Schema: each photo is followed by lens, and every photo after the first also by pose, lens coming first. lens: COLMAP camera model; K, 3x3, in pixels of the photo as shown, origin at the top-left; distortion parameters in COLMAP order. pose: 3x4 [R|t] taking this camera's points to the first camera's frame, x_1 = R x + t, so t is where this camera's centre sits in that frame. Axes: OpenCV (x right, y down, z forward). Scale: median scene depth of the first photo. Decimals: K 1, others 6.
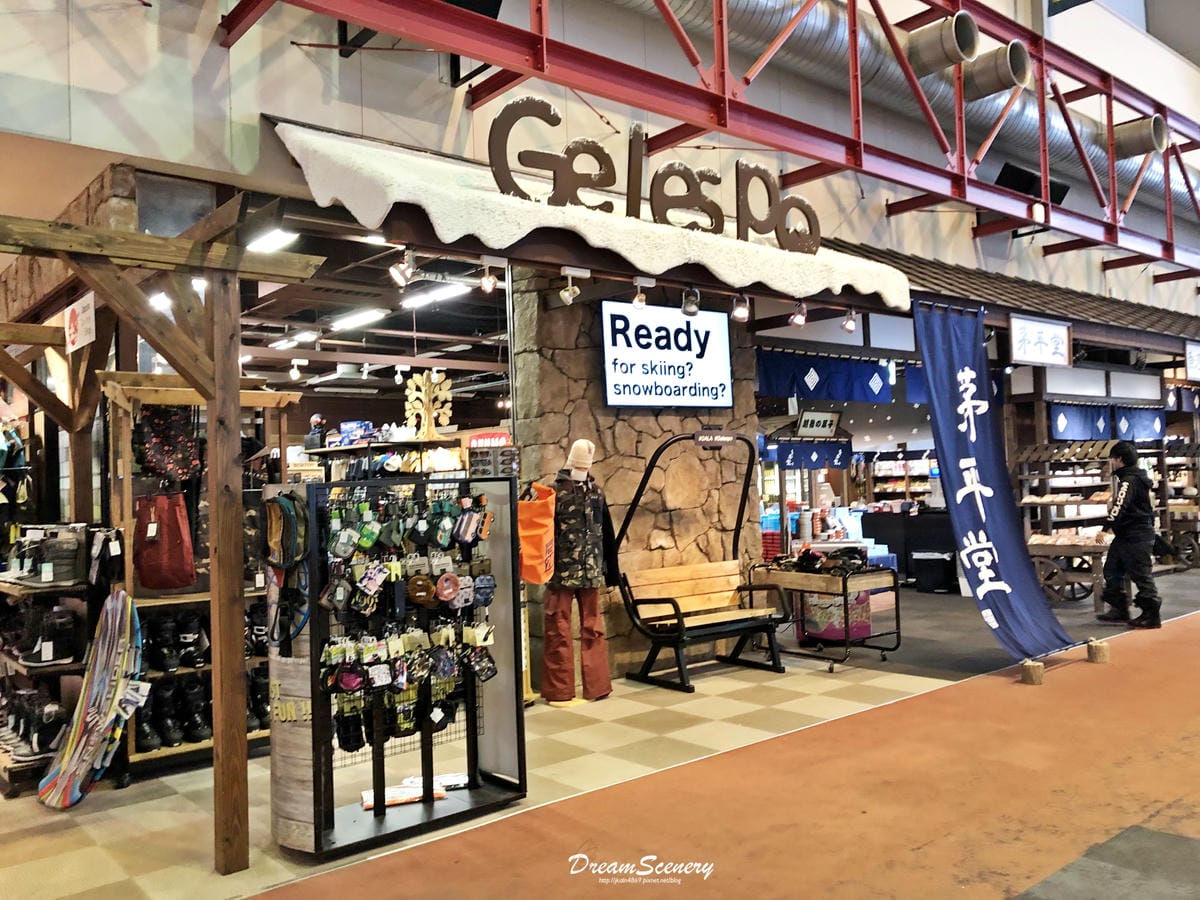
lens RADIAL K [[953.7, 0, 600.0], [0, 953.7, 450.0], [0, 0, 1]] dist [0.005522, 0.005564]
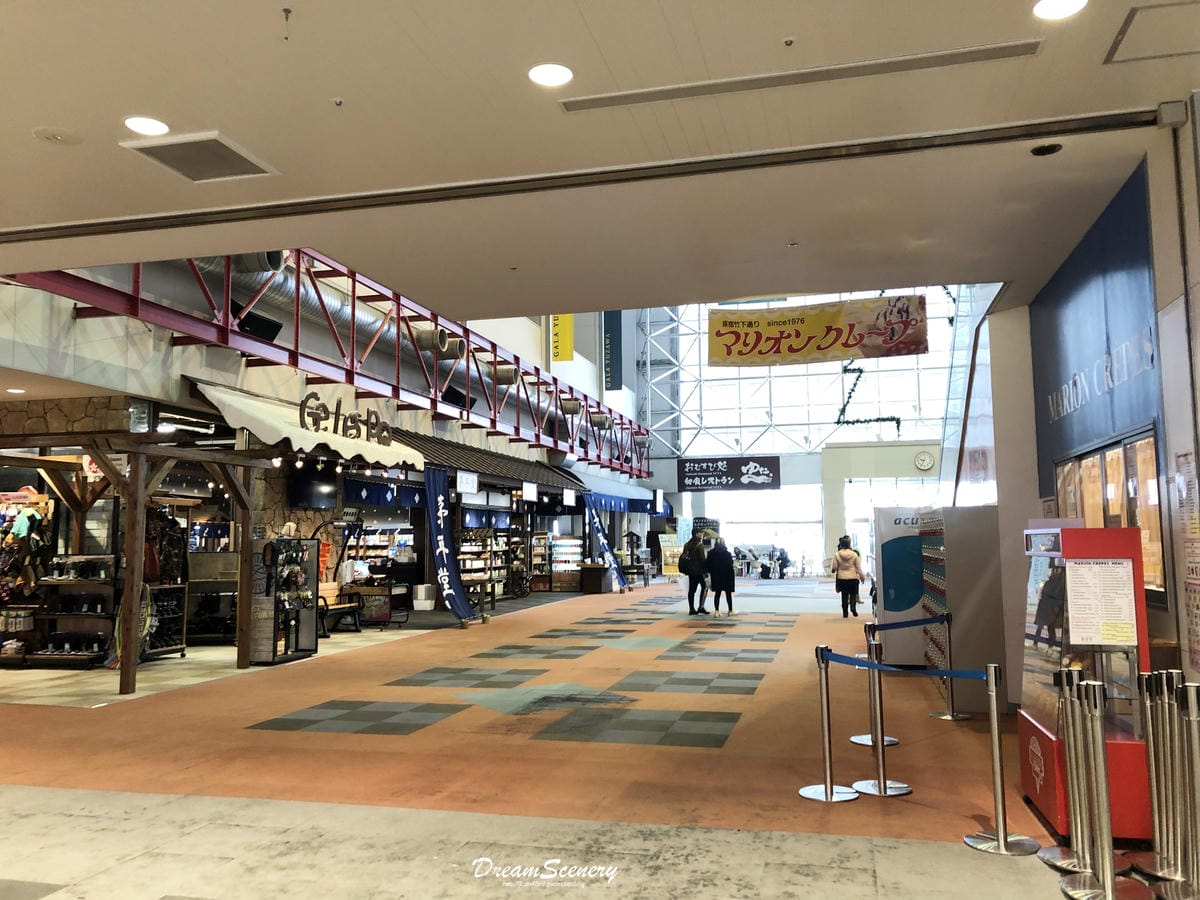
lens RADIAL K [[953.7, 0, 600.0], [0, 953.7, 450.0], [0, 0, 1]] dist [0.005522, 0.005564]
pose [[0.802960, 0.079339, 0.590728, -0.646058], [-0.033255, 0.995521, -0.088502, -0.005723], [-0.595104, 0.051419, 0.802002, -1.022402]]
